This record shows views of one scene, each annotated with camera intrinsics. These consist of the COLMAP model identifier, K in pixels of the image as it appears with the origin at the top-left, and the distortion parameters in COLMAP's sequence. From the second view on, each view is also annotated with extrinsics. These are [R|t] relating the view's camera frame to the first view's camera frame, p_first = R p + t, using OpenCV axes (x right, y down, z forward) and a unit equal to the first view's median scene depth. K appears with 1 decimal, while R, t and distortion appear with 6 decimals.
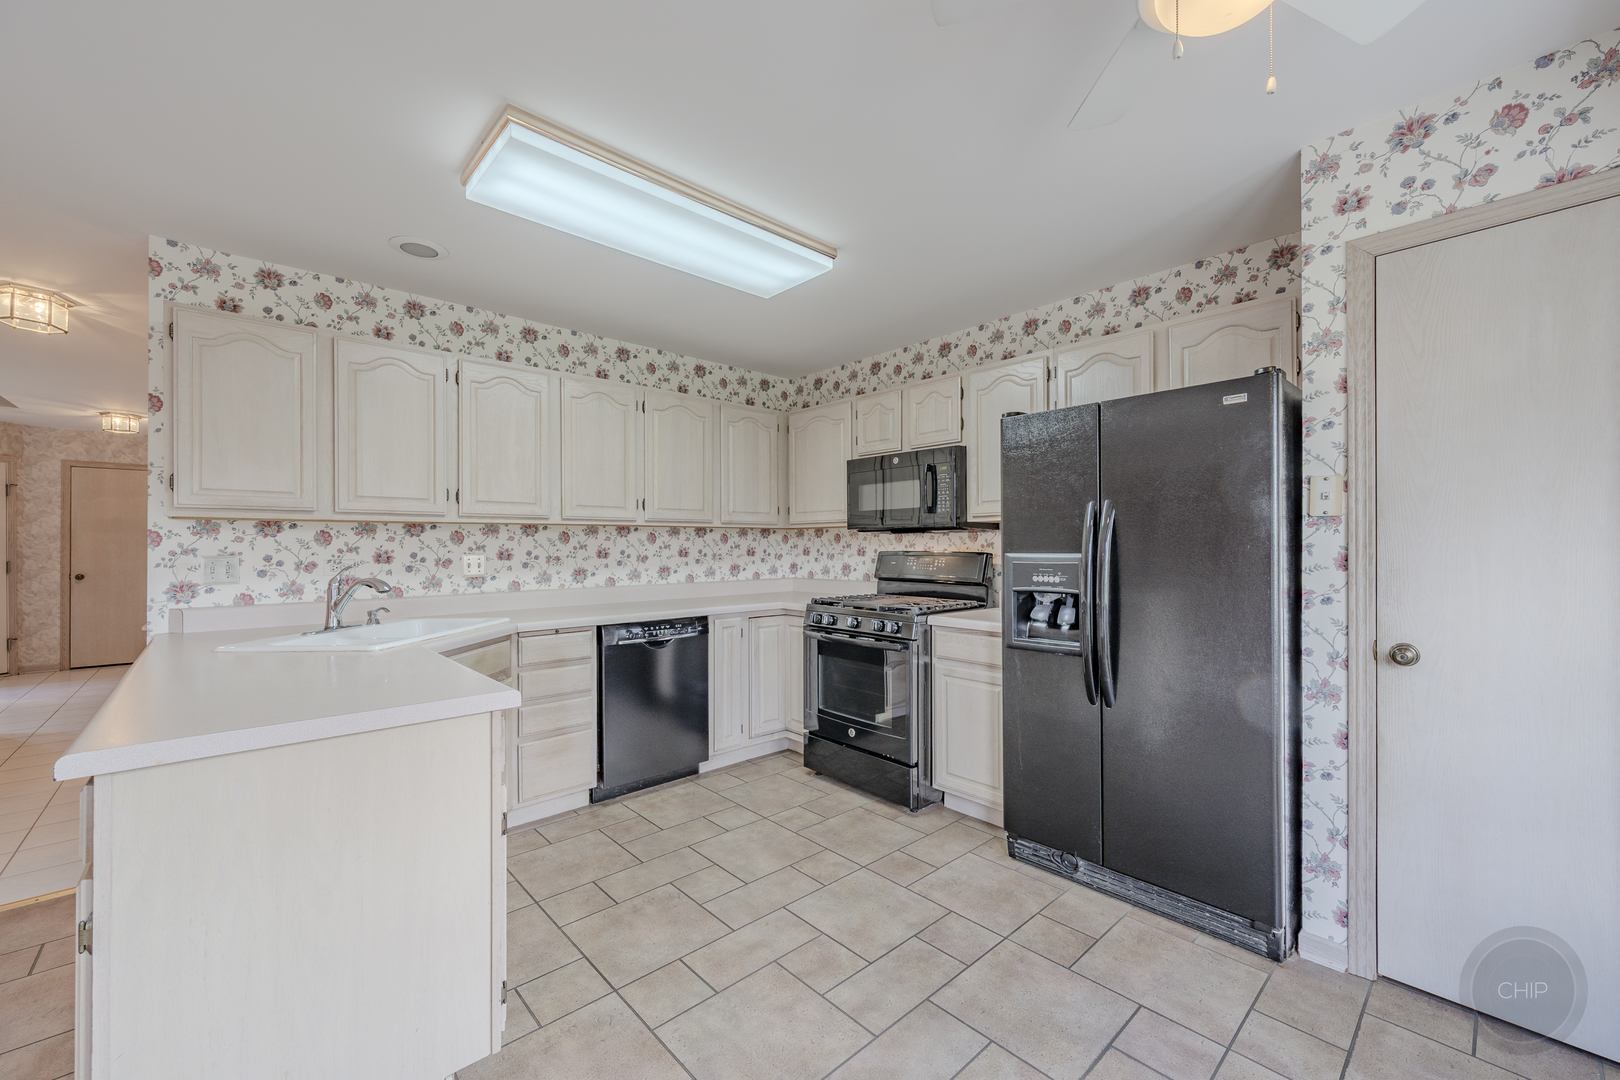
lens RADIAL K [[642.8, 0, 812.1], [0, 642.8, 543.2], [0, 0, 1]] dist [0.000830, 0.000293]
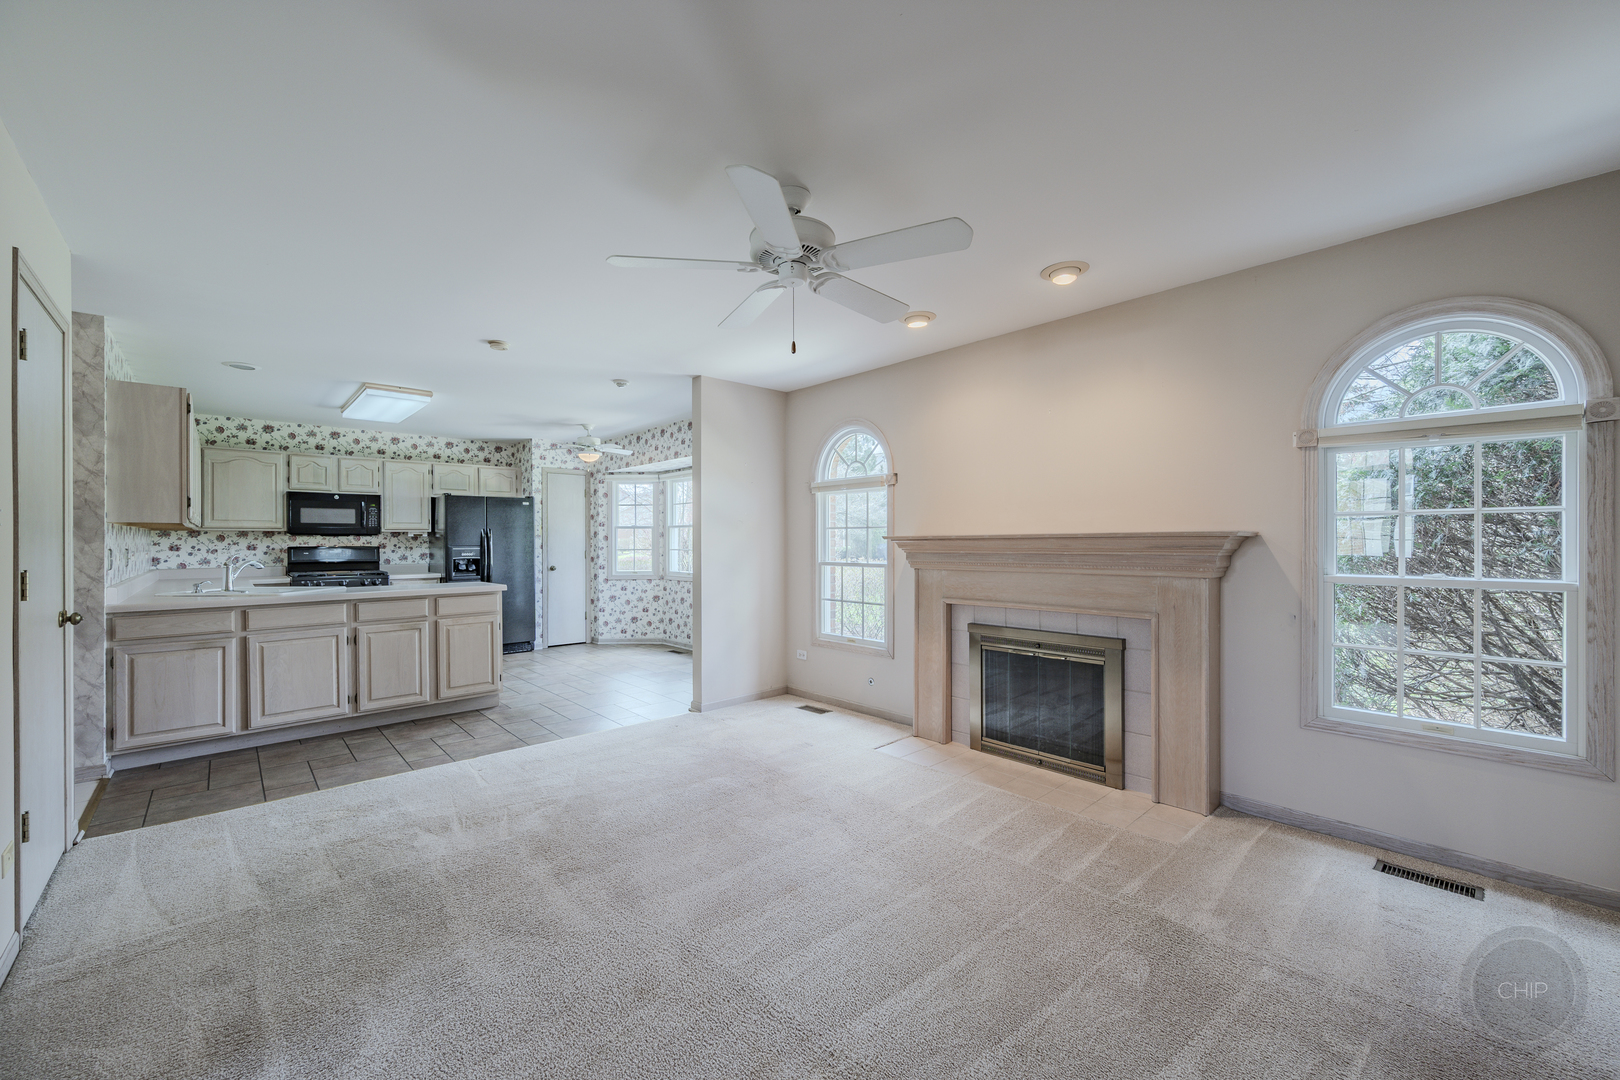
lens RADIAL K [[642.8, 0, 812.1], [0, 642.8, 543.2], [0, 0, 1]] dist [0.000830, 0.000293]
pose [[-0.001458, 0.000789, 0.999999, -1.993002], [-0.000367, 1.000000, -0.000789, 0.005544], [-0.999999, -0.000368, -0.001457, -0.424639]]
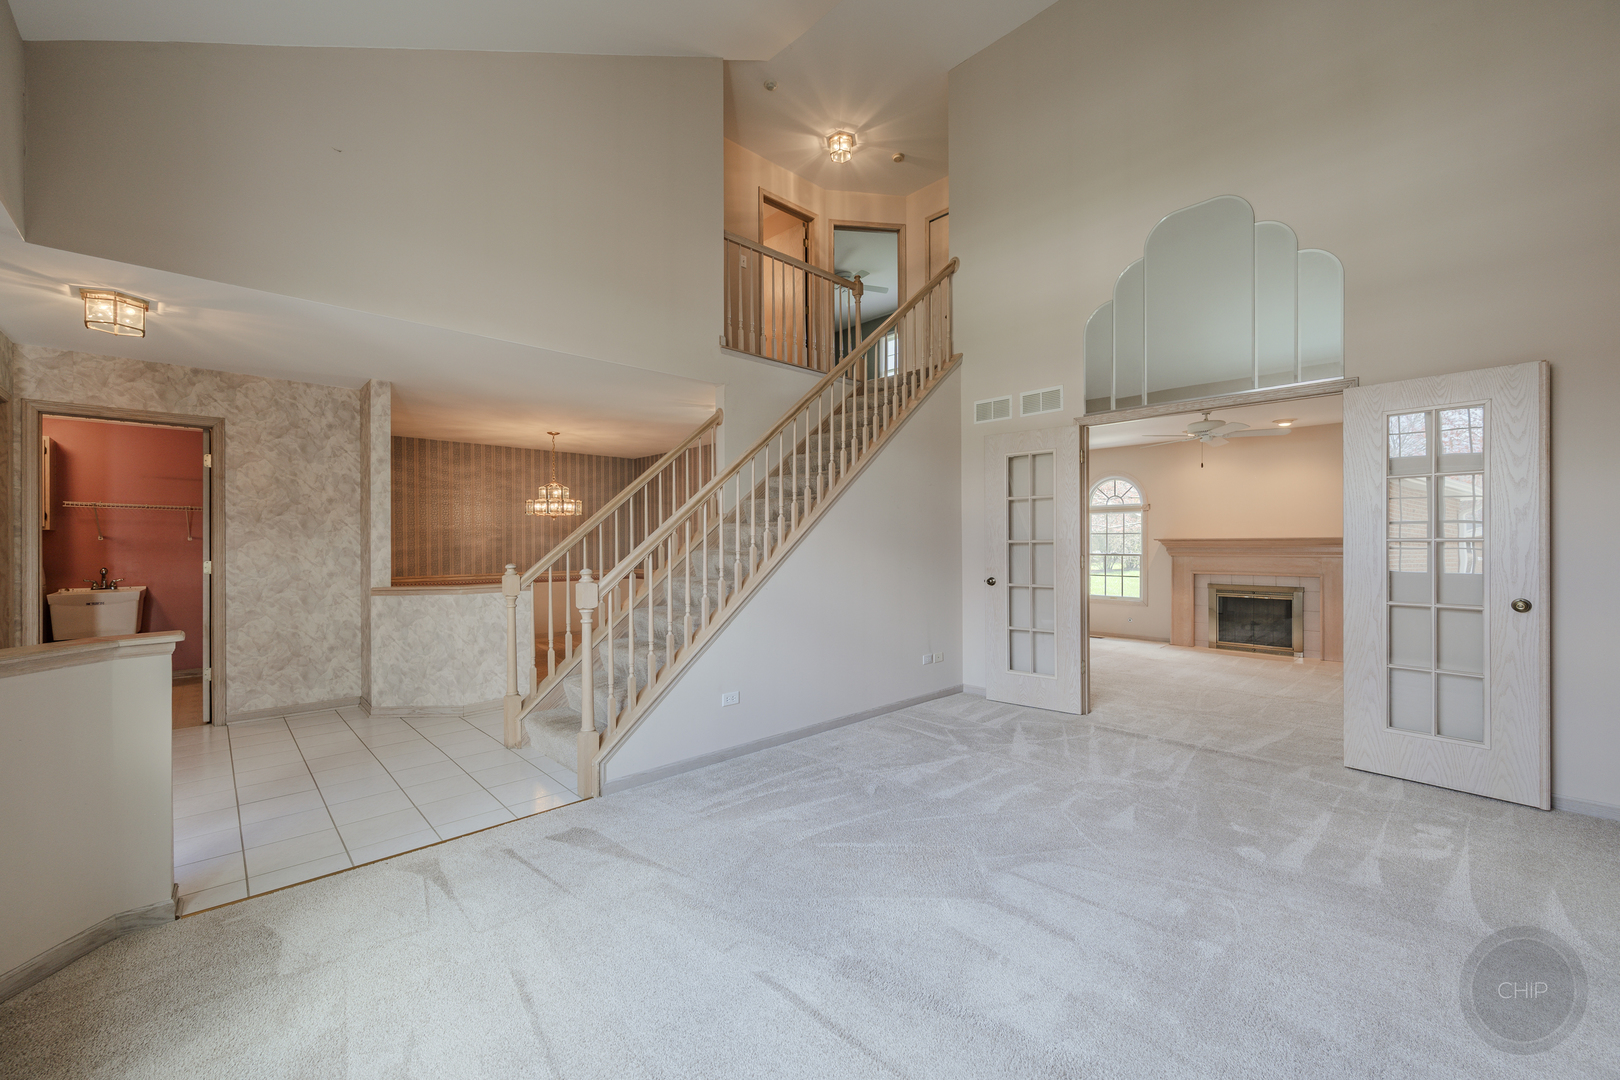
lens RADIAL K [[638.3, 0, 812.1], [0, 638.3, 552.0], [0, 0, 1]] dist [-0.001615, 0.000118]
pose [[-0.016686, -0.011870, 0.999790, -3.146164], [-0.000958, 0.999929, 0.011855, 0.012015], [-0.999860, -0.000760, -0.016696, 0.822993]]
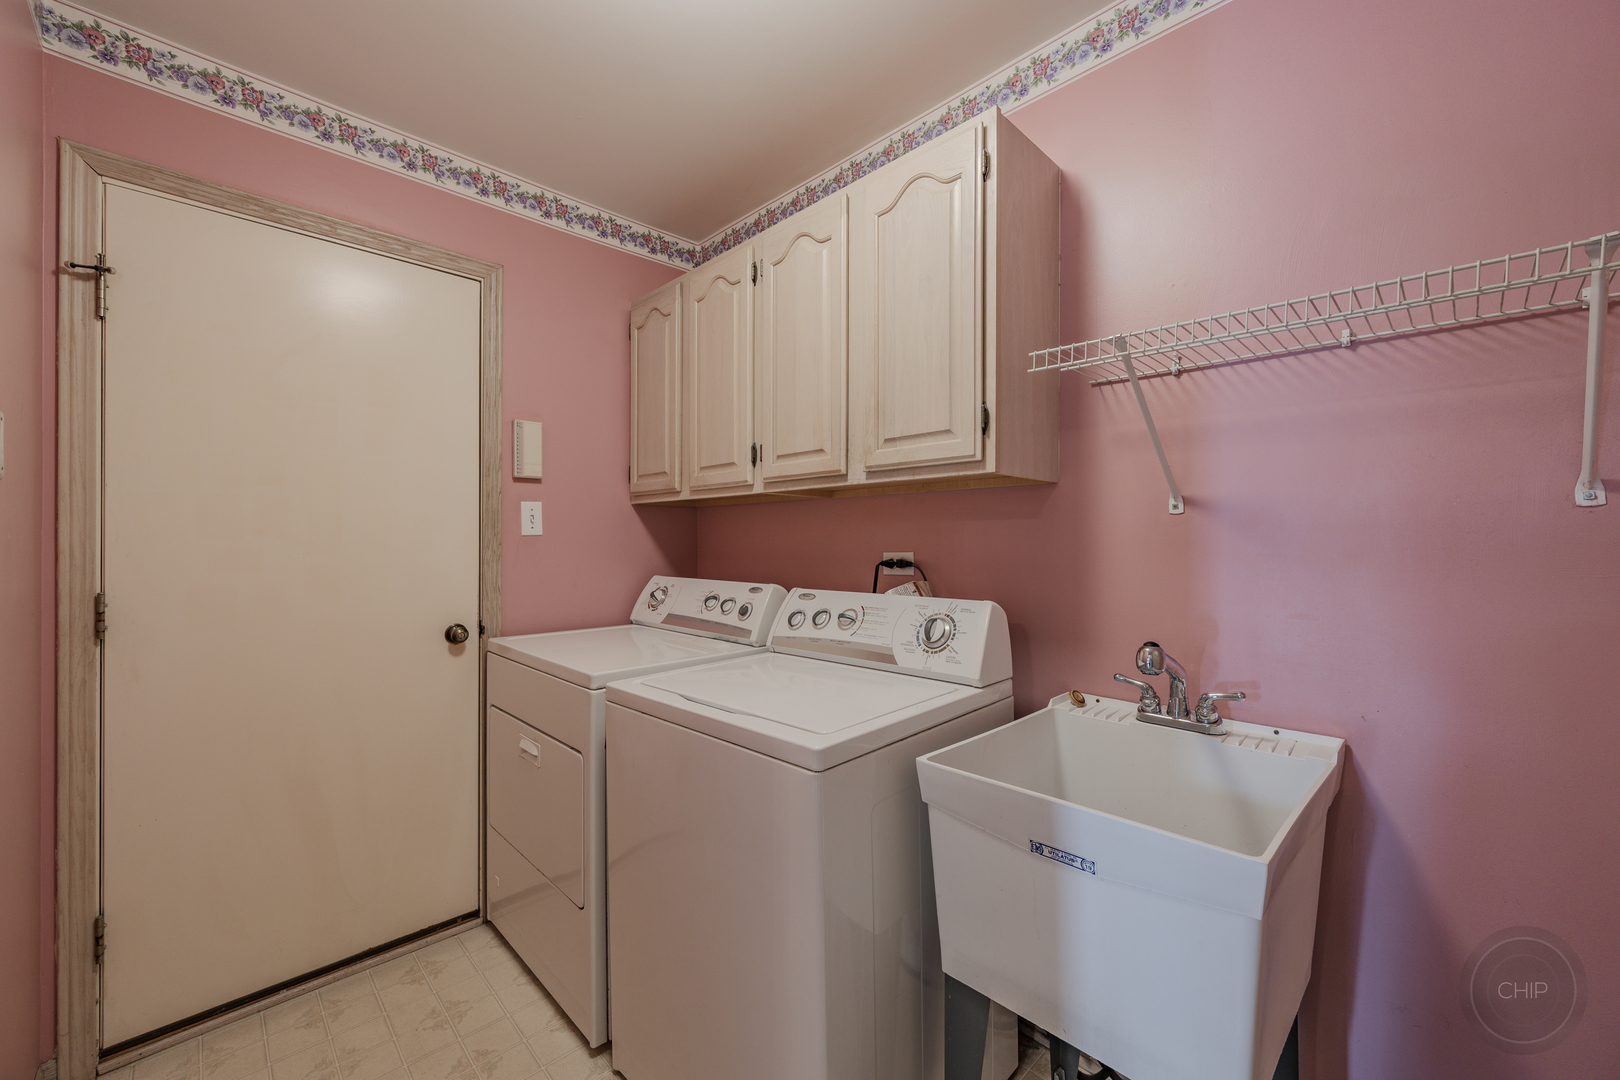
lens RADIAL K [[639.1, 0, 813.4], [0, 639.1, 540.9], [0, 0, 1]] dist [-0.001018, 0.000044]
pose [[0.999206, 0.003205, 0.039724, -1.500298], [-0.003259, 0.999994, 0.001285, 0.020765], [-0.039720, -0.001413, 0.999210, 2.453464]]
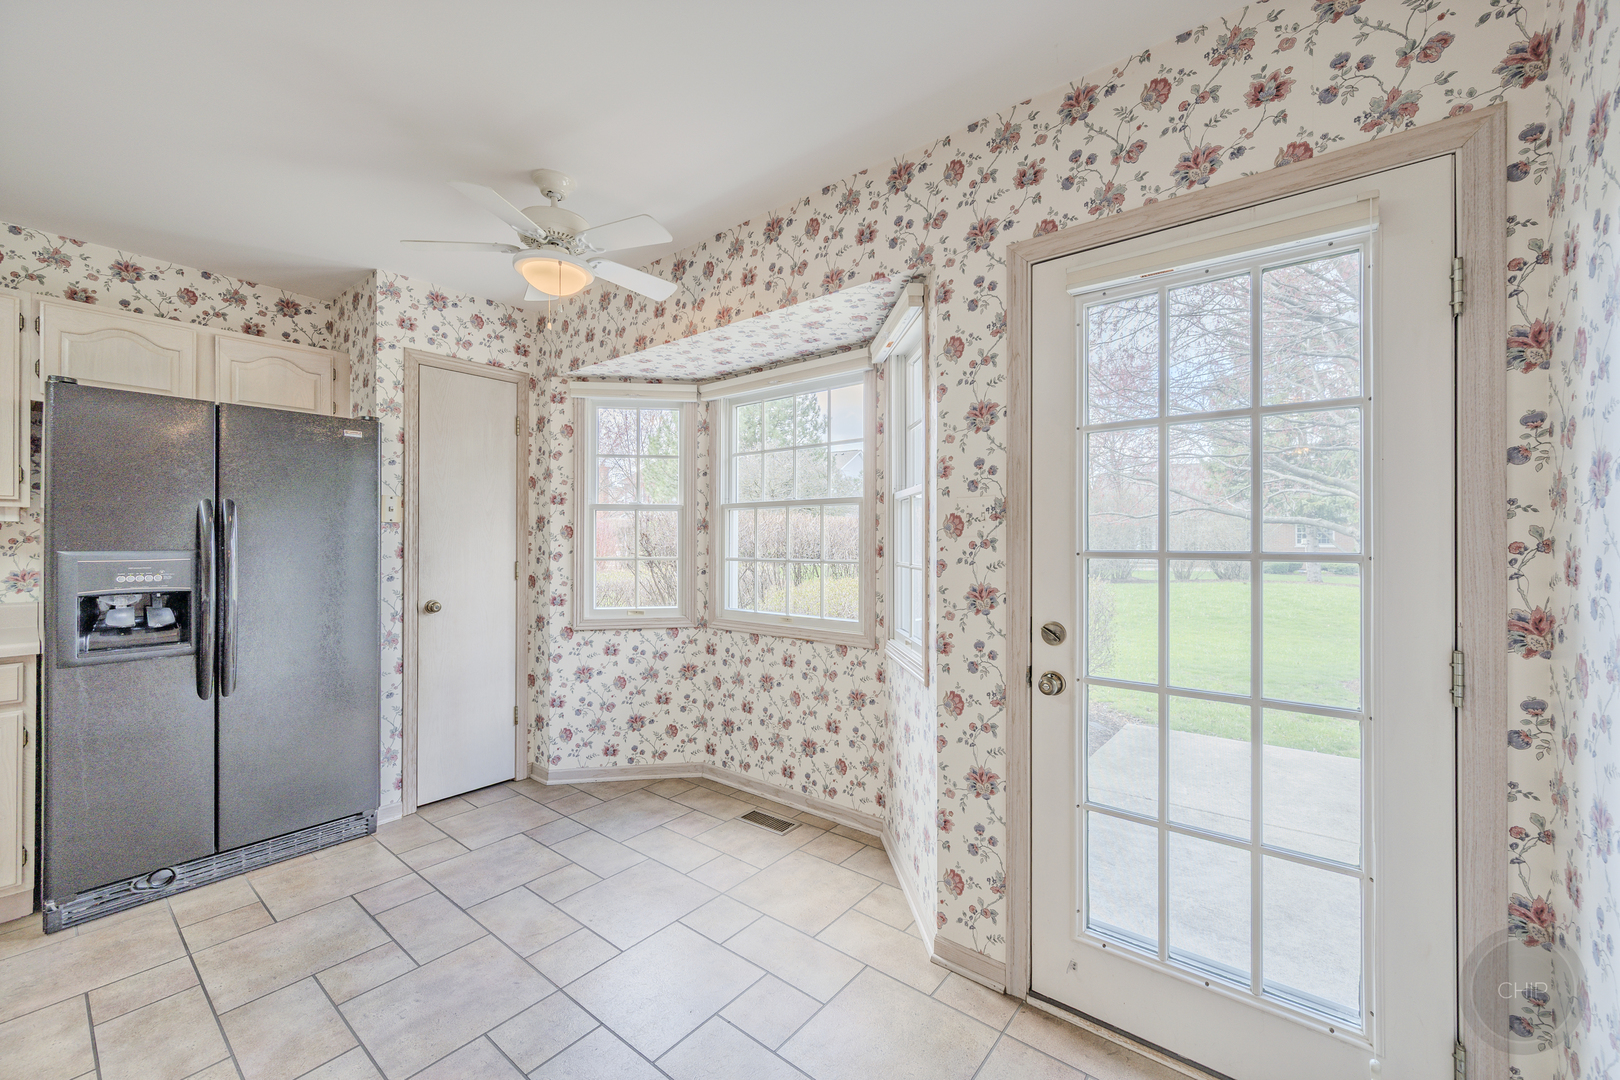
lens RADIAL K [[637.8, 0, 812.1], [0, 637.8, 538.7], [0, 0, 1]] dist [-0.000723, -0.000519]
pose [[-0.153705, 0.008549, 0.988080, -0.527934], [-0.003535, 0.999951, -0.009201, 0.003646], [-0.988110, -0.004907, -0.153668, 0.163137]]
